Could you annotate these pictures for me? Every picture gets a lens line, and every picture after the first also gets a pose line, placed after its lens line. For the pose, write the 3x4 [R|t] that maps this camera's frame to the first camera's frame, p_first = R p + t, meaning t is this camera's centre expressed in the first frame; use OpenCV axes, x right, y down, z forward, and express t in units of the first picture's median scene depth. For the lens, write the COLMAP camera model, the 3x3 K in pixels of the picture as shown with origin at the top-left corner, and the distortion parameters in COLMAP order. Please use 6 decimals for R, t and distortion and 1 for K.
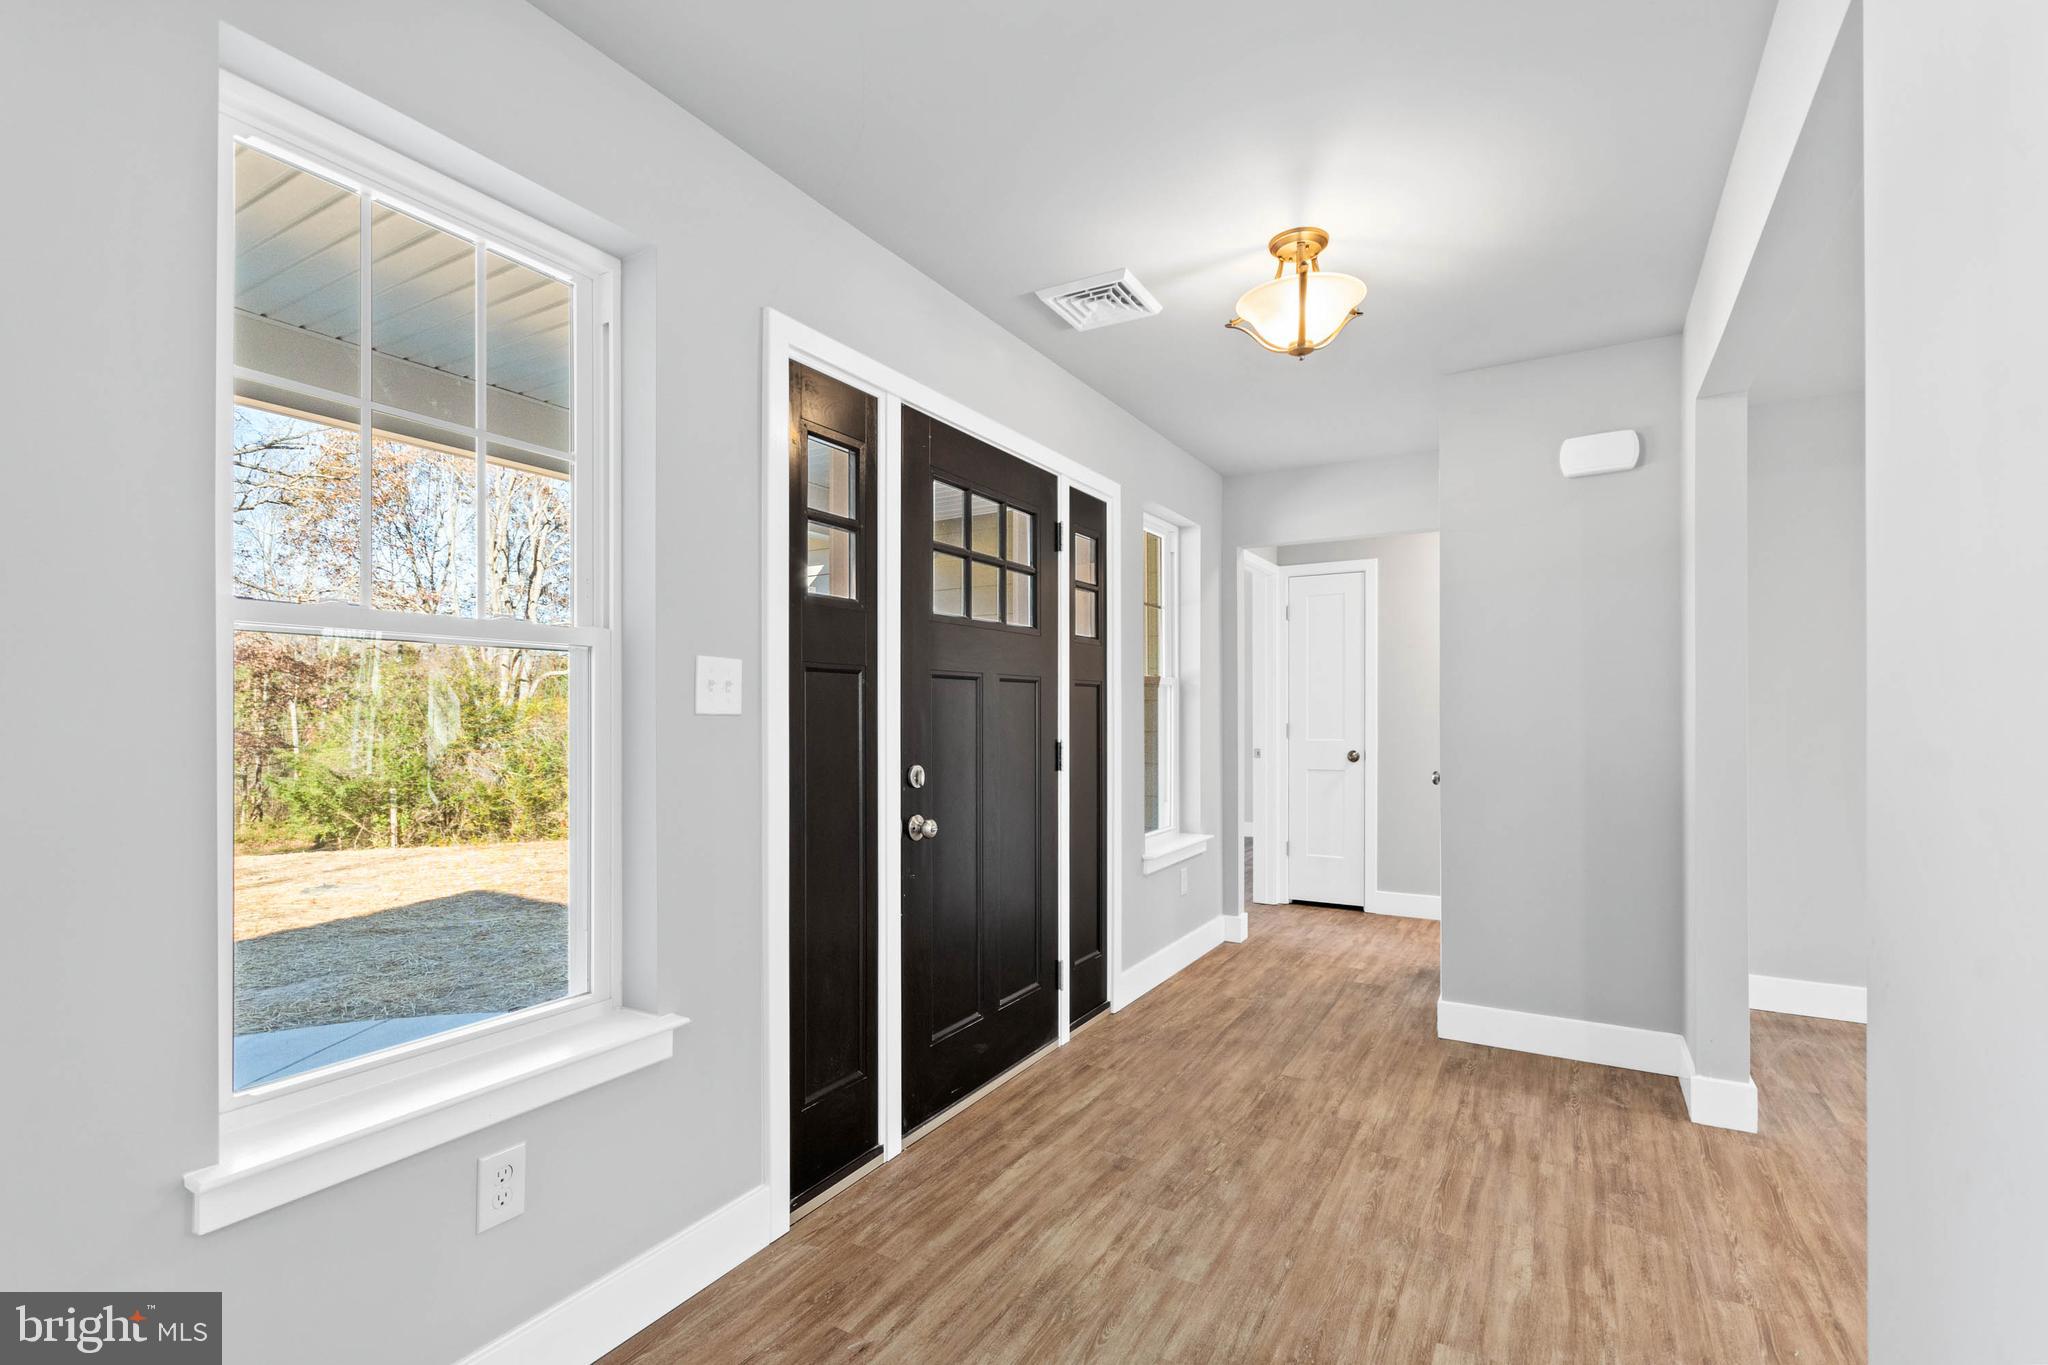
lens RADIAL K [[906.1, 0, 1056.0], [0, 906.1, 736.5], [0, 0, 1]] dist [0.002020, 0.000173]
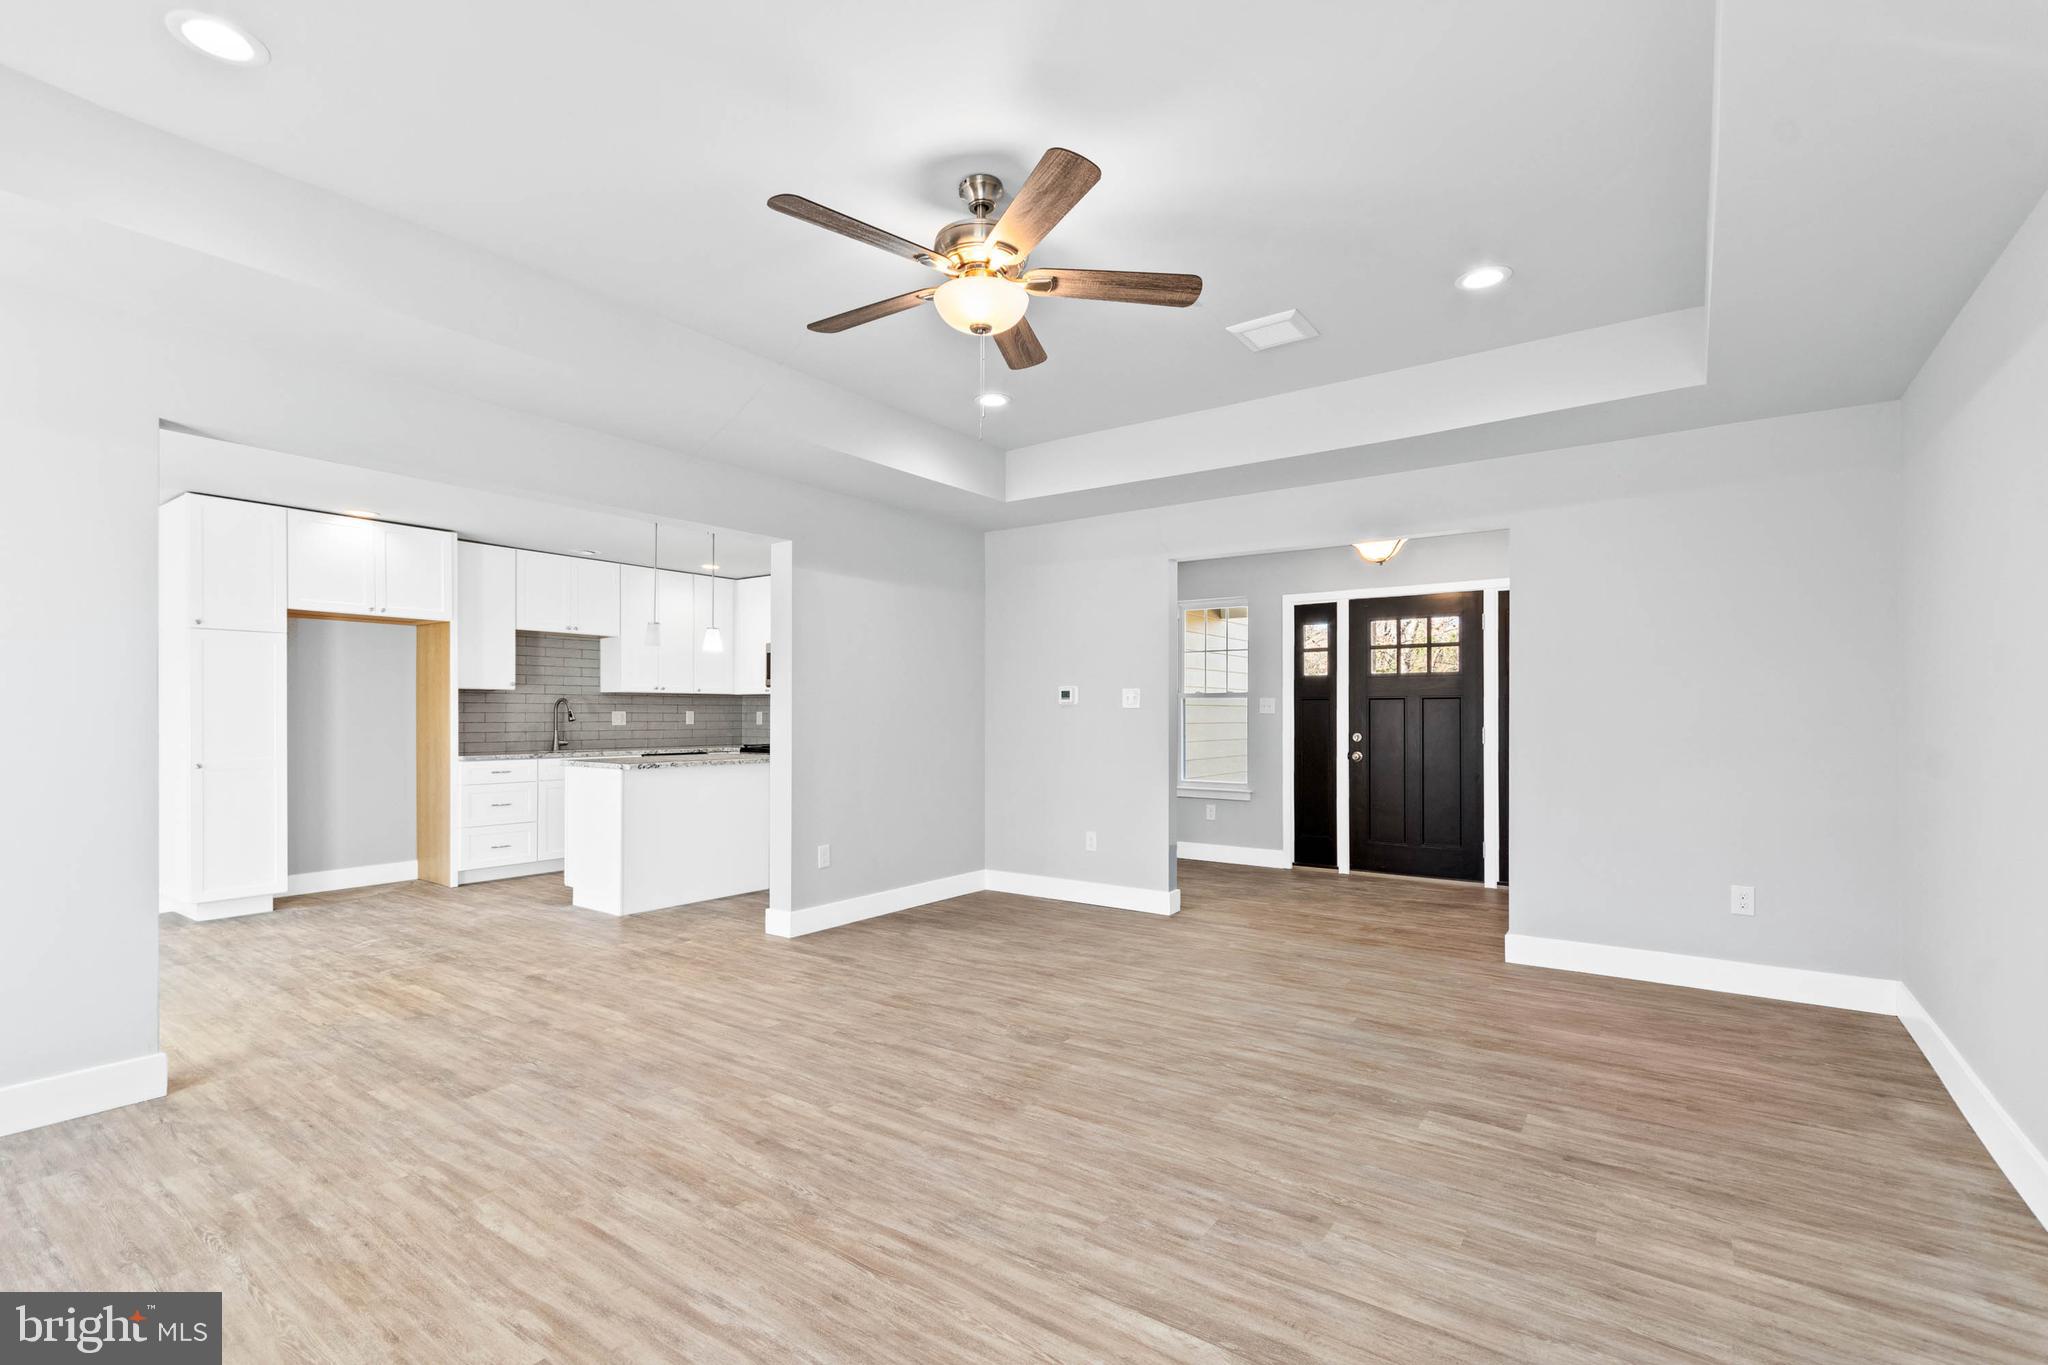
lens RADIAL K [[993.6, 0, 994.6], [0, 993.6, 715.1], [0, 0, 1]] dist [0.011400, 0.000315]
pose [[-0.129379, -0.003419, -0.991589, 2.997792], [-0.021229, 0.999774, -0.000678, 0.006676], [0.991368, 0.020963, -0.129423, 0.333530]]
